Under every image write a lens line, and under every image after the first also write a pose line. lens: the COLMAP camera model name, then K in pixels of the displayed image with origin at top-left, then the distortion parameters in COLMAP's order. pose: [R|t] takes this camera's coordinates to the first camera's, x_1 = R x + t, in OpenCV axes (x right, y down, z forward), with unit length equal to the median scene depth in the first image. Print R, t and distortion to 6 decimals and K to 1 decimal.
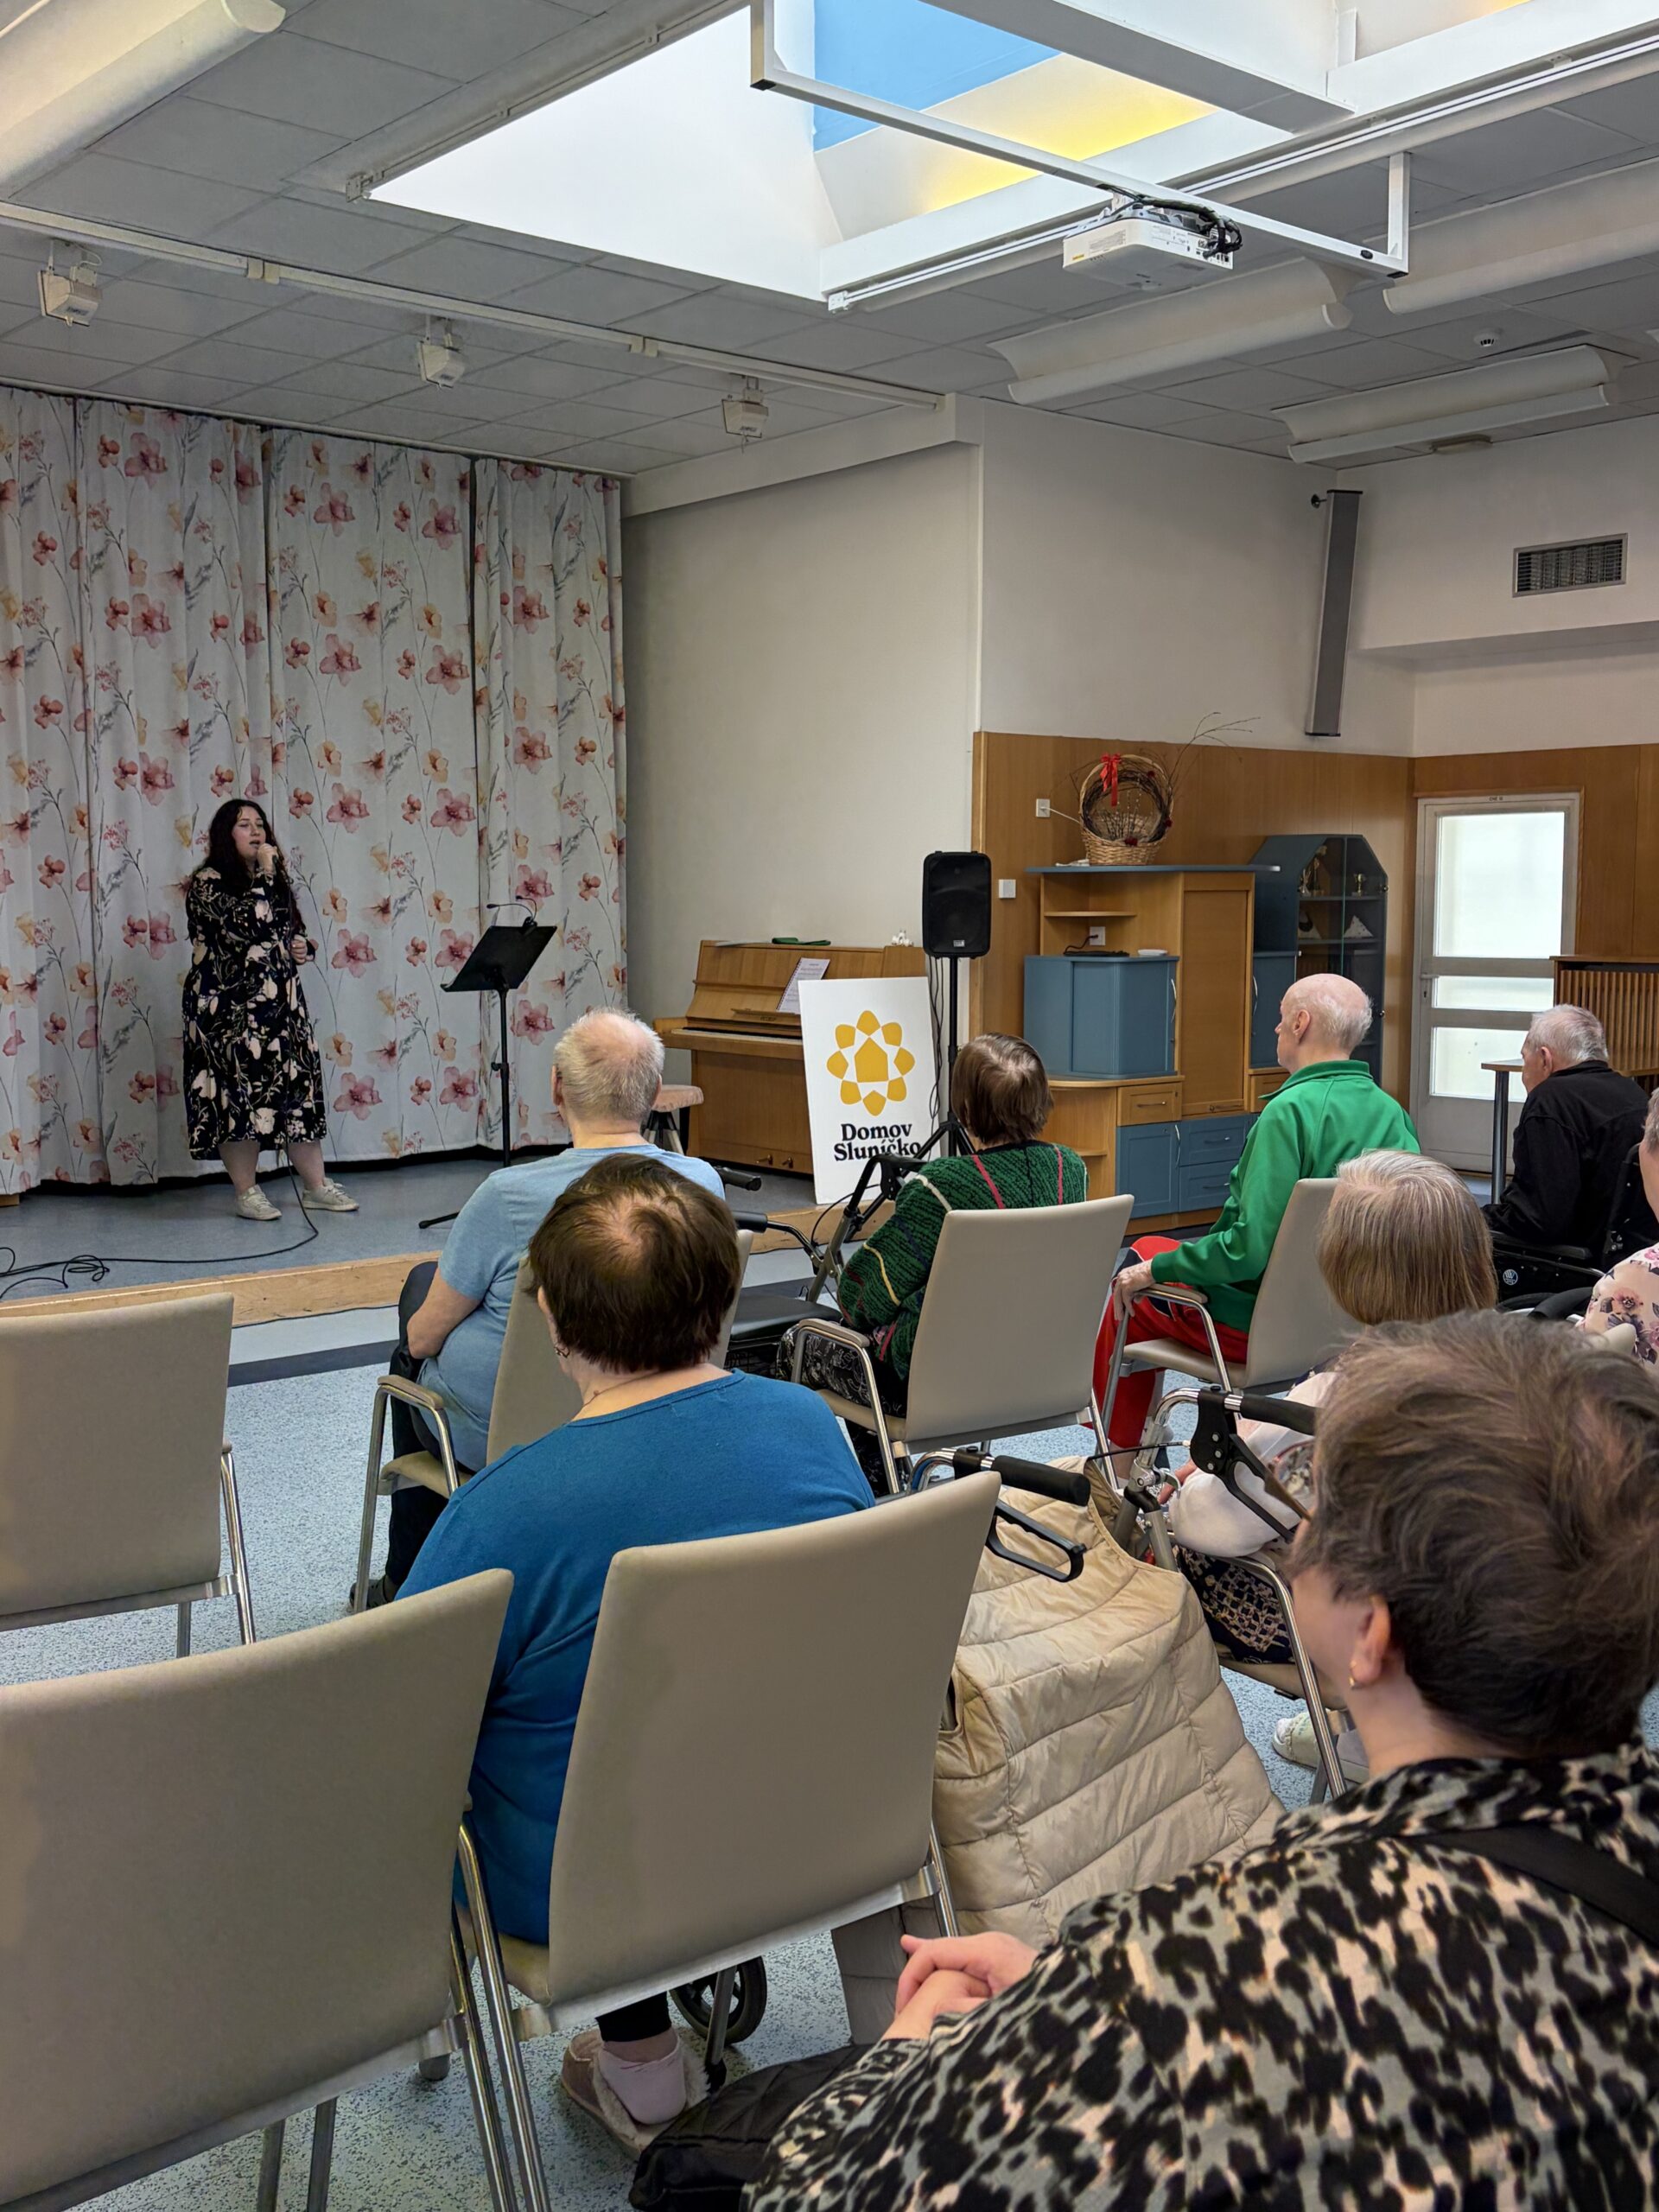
lens RADIAL K [[2222.6, 0, 852.6], [0, 2222.6, 1143.1], [0, 0, 1]] dist [0.038763, 0.000000]
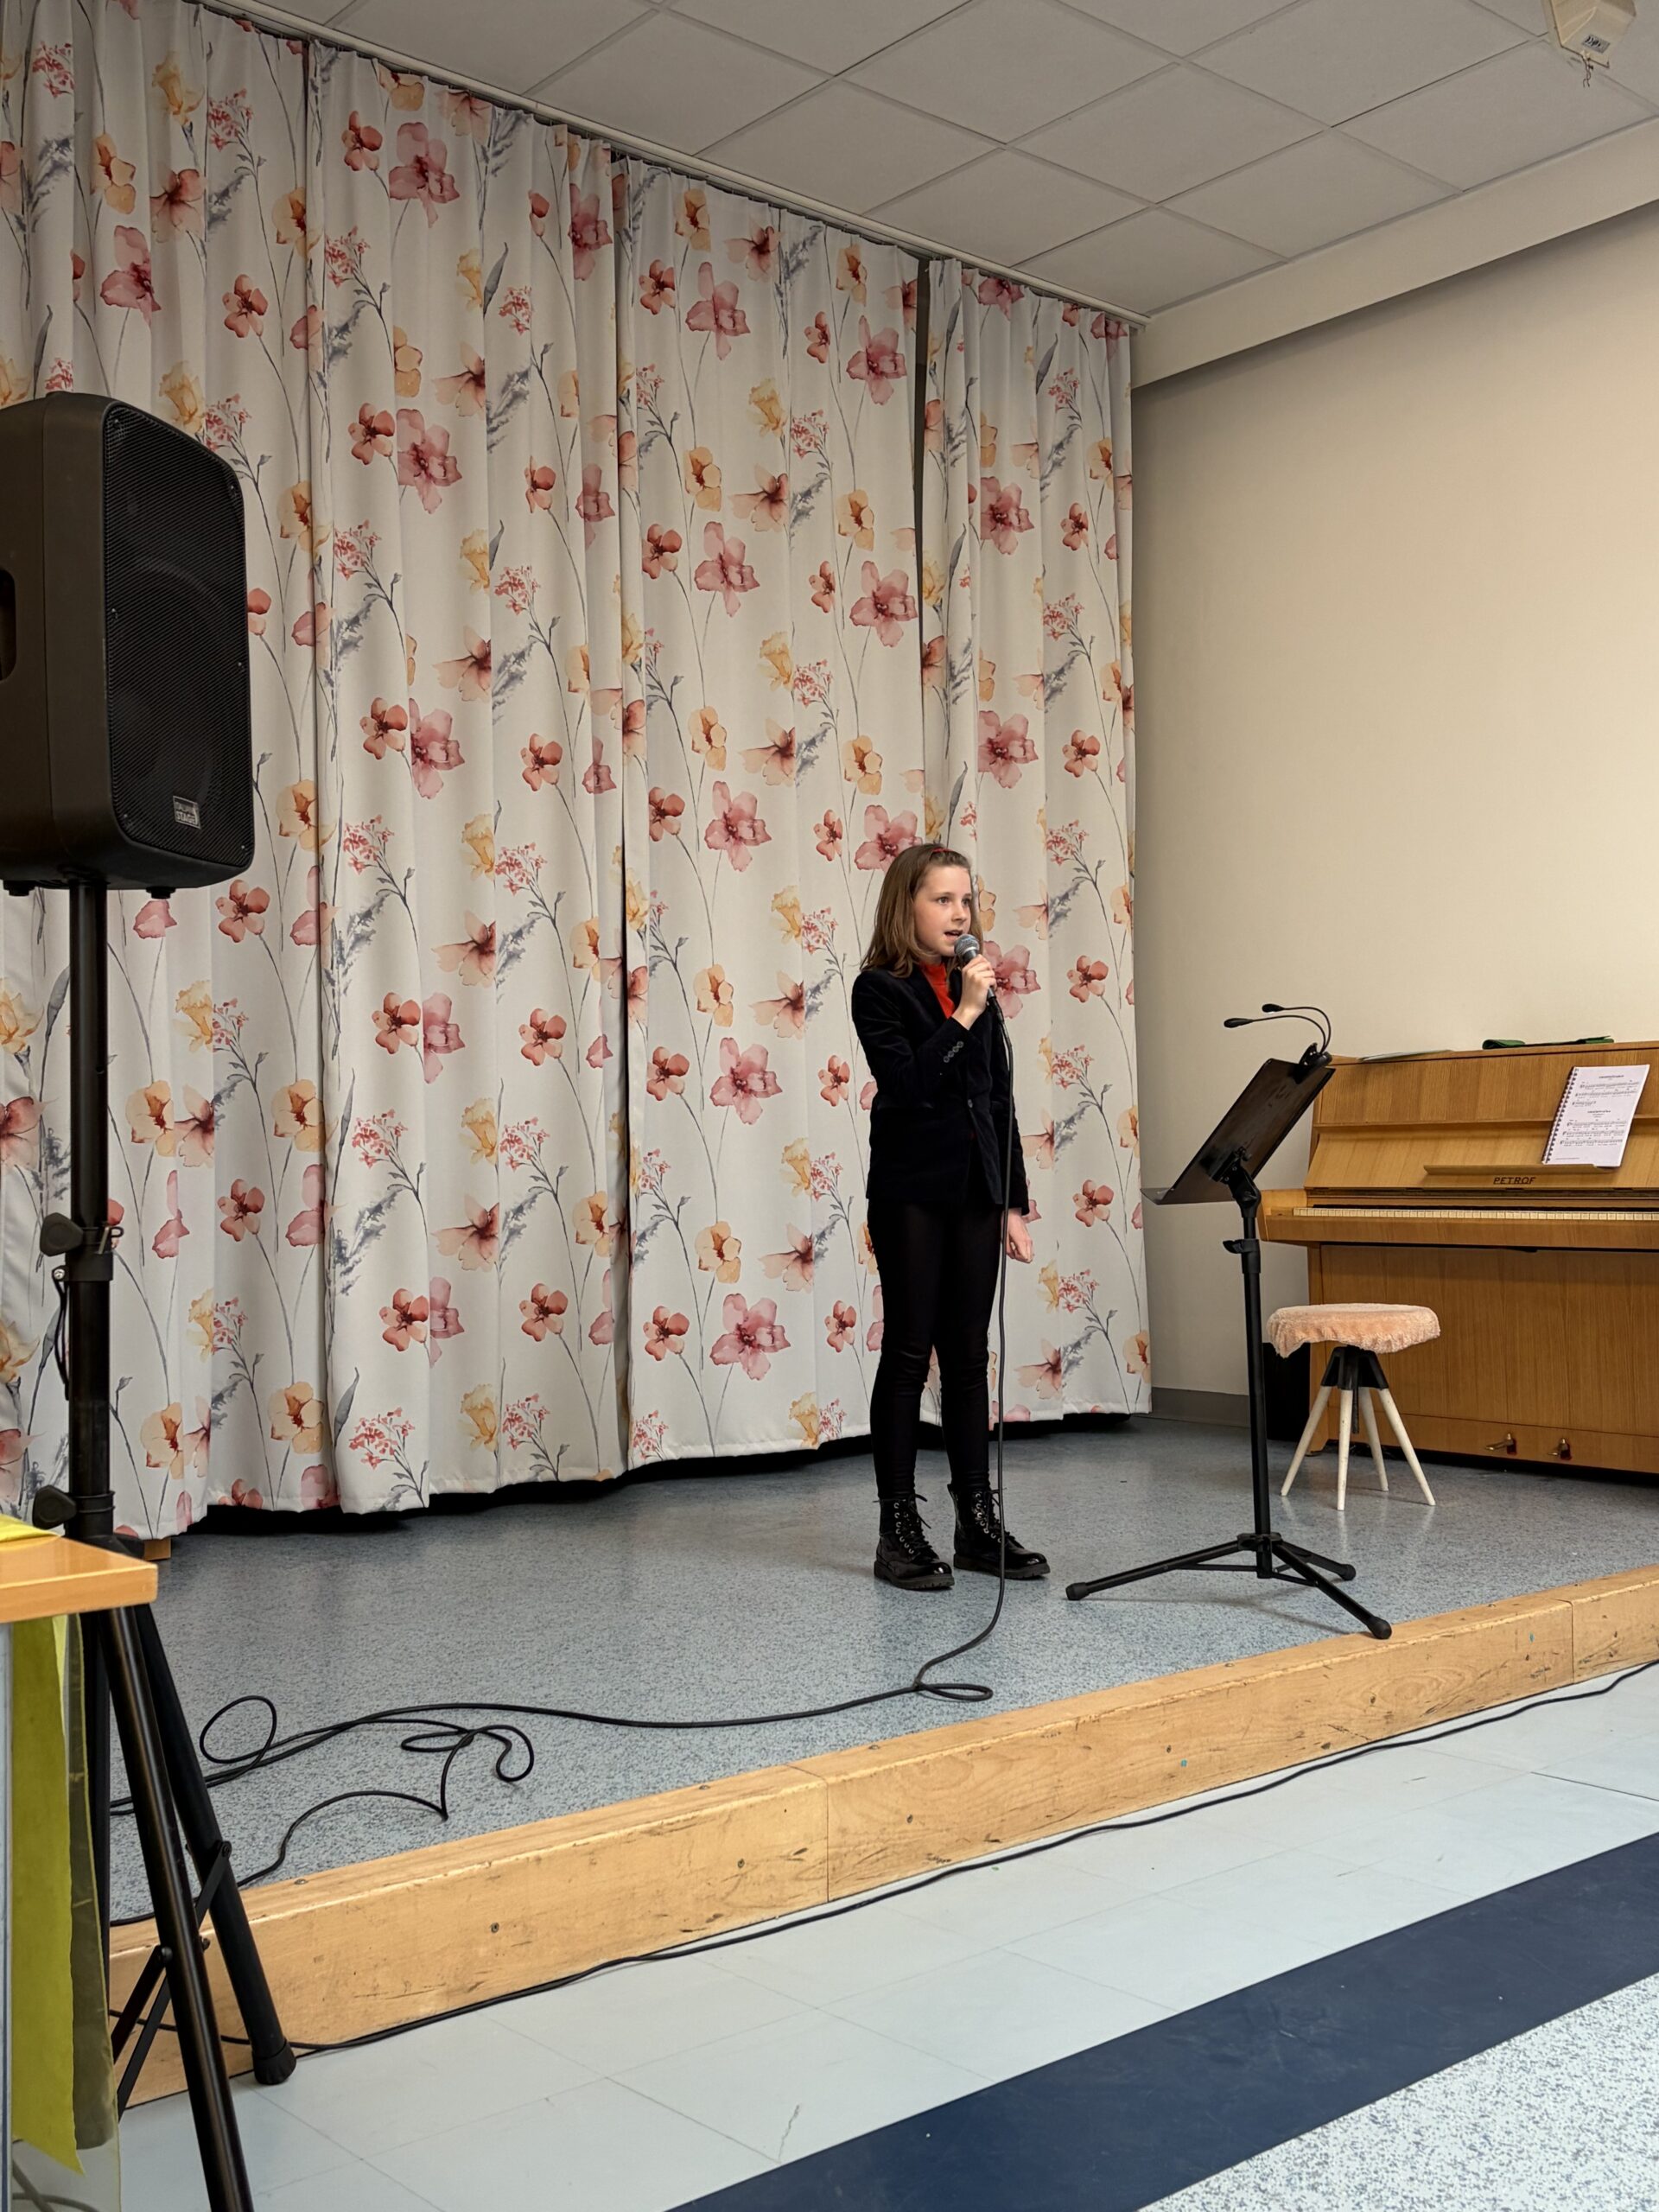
lens RADIAL K [[2297.4, 0, 829.2], [0, 2297.4, 1106.0], [0, 0, 1]] dist [0.091300, 0.000000]
pose [[0.999855, -0.016888, 0.002325, -0.213653], [0.017047, 0.990332, -0.137664, 0.001330], [0.000023, 0.137684, 0.990476, 0.448144]]
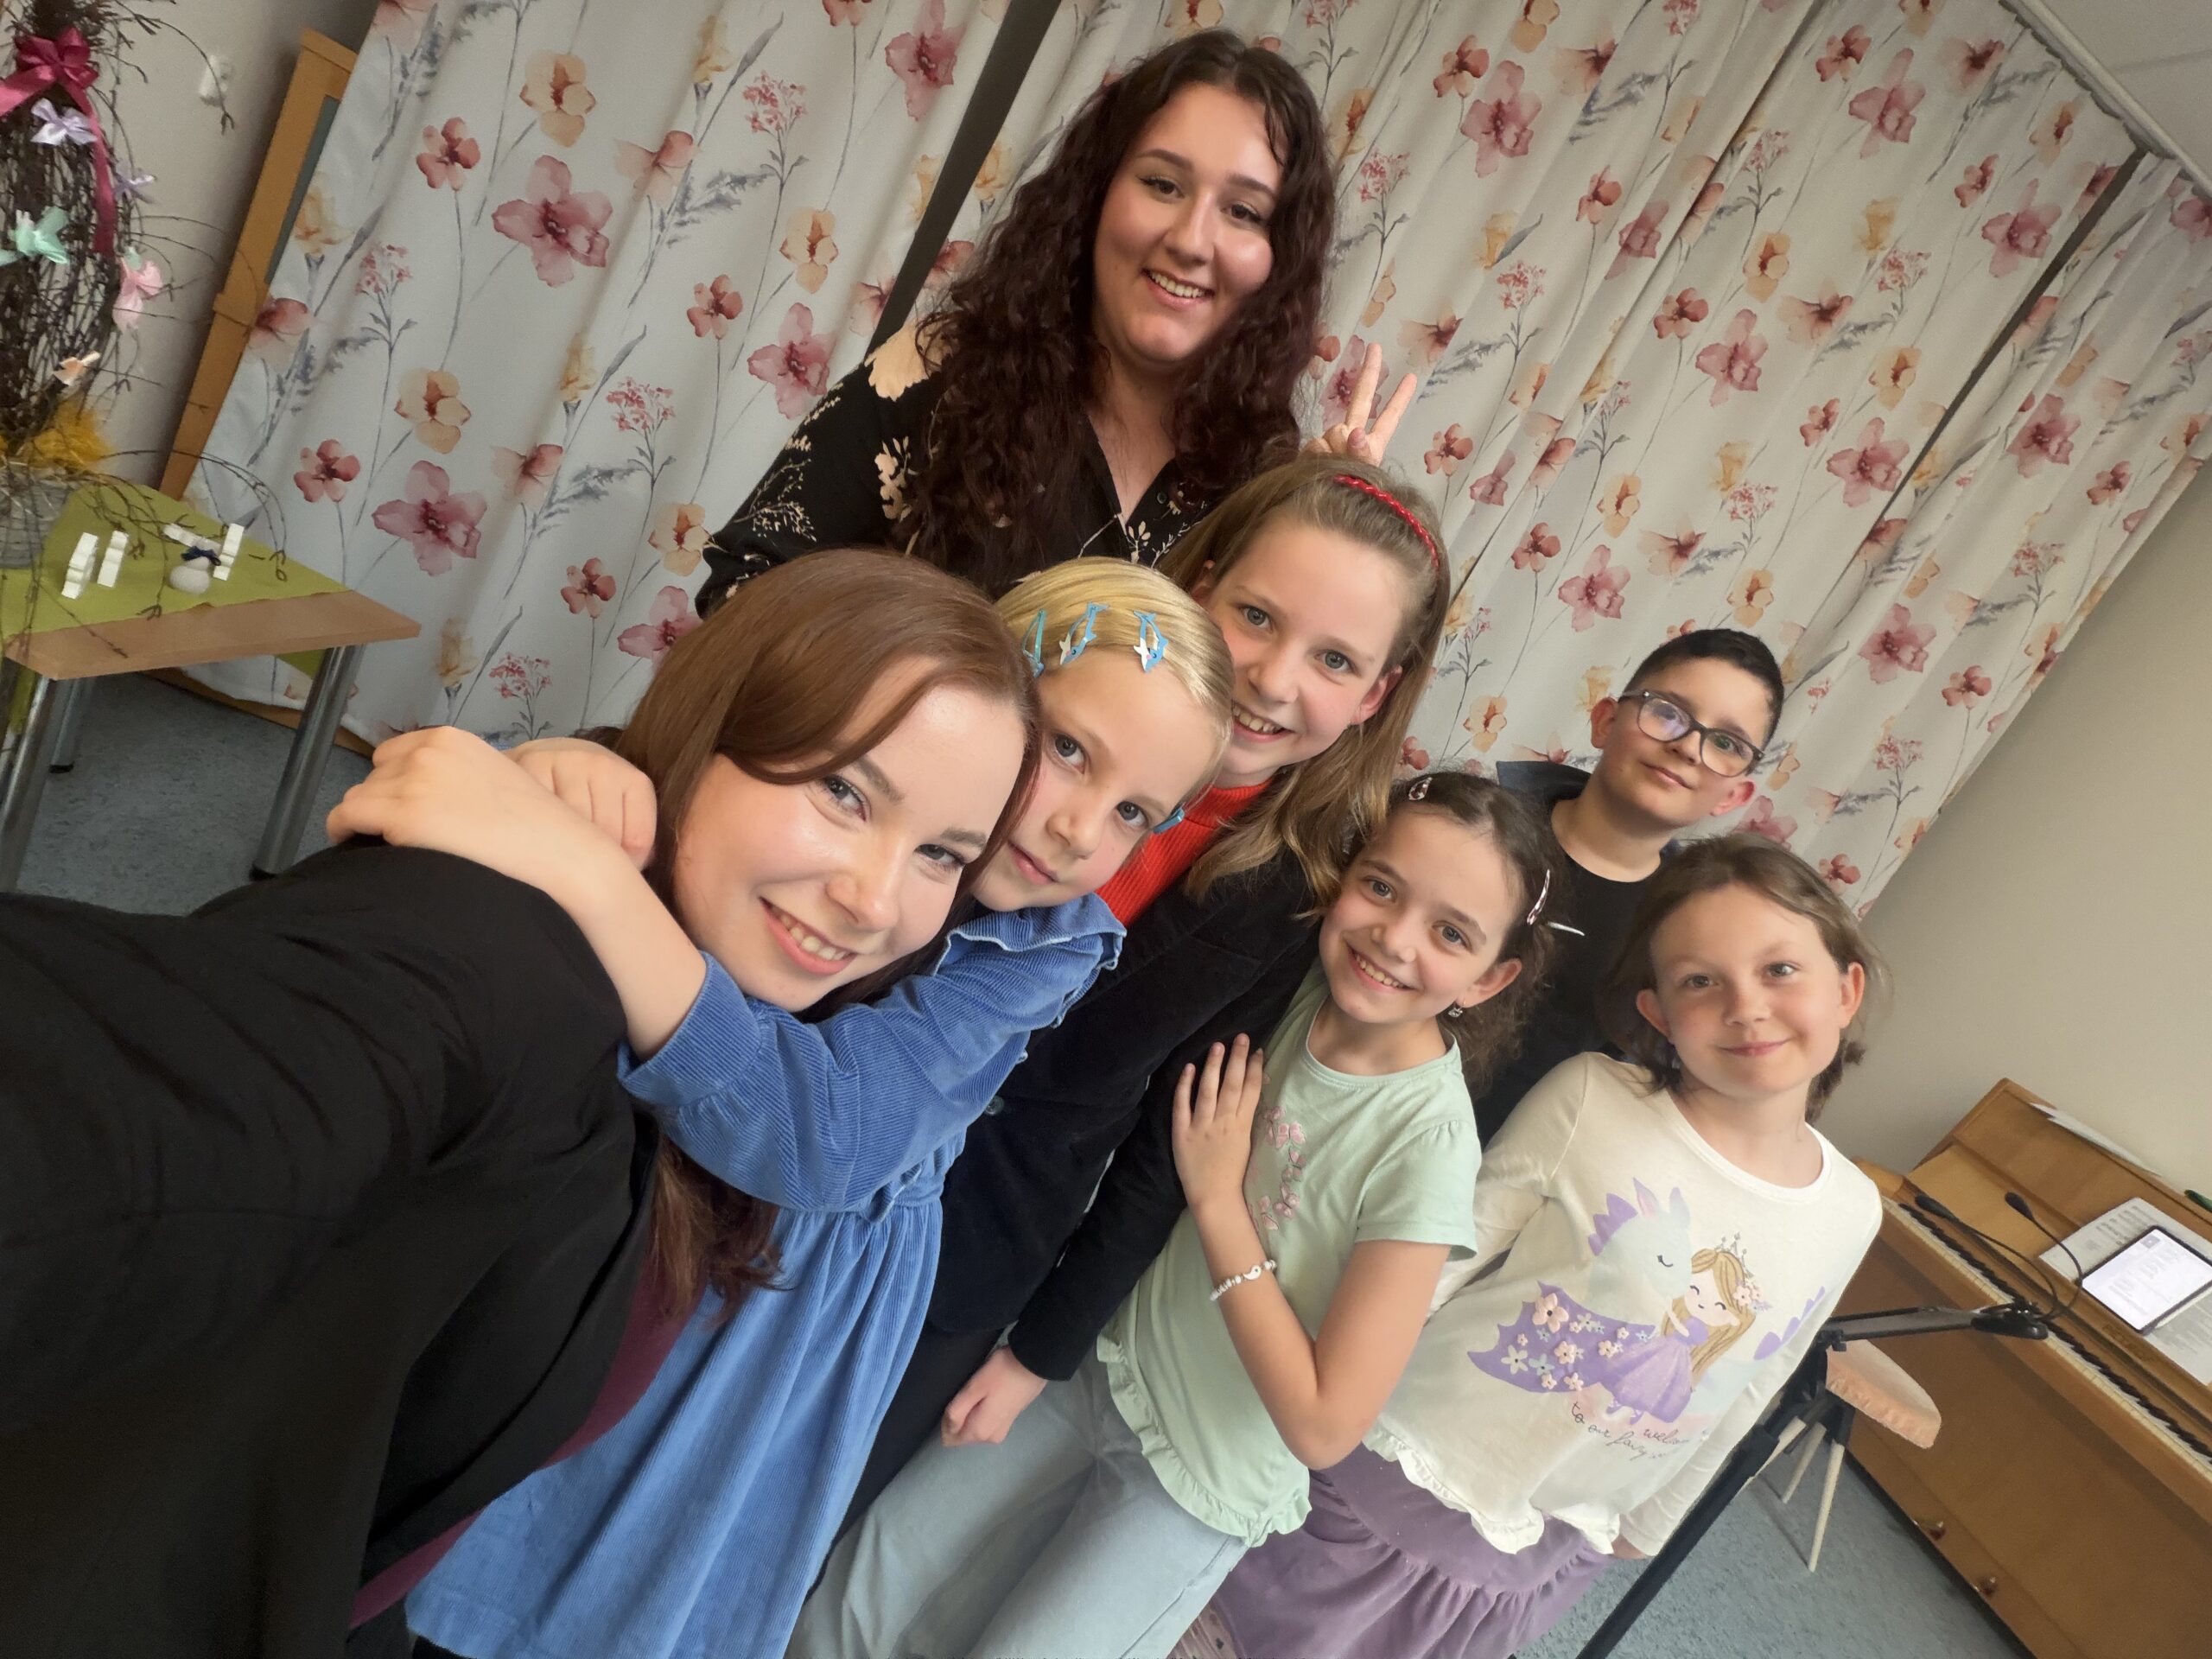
lens RADIAL K [[1285.7, 0, 1115.2], [0, 1285.7, 830.8], [0, 0, 1]] dist [-0.002888, 0.007171]
pose [[0.791221, 0.526432, -0.311188, -0.195329], [-0.512054, 0.848518, 0.133483, -0.079150], [0.334319, 0.053731, 0.940927, 0.663989]]
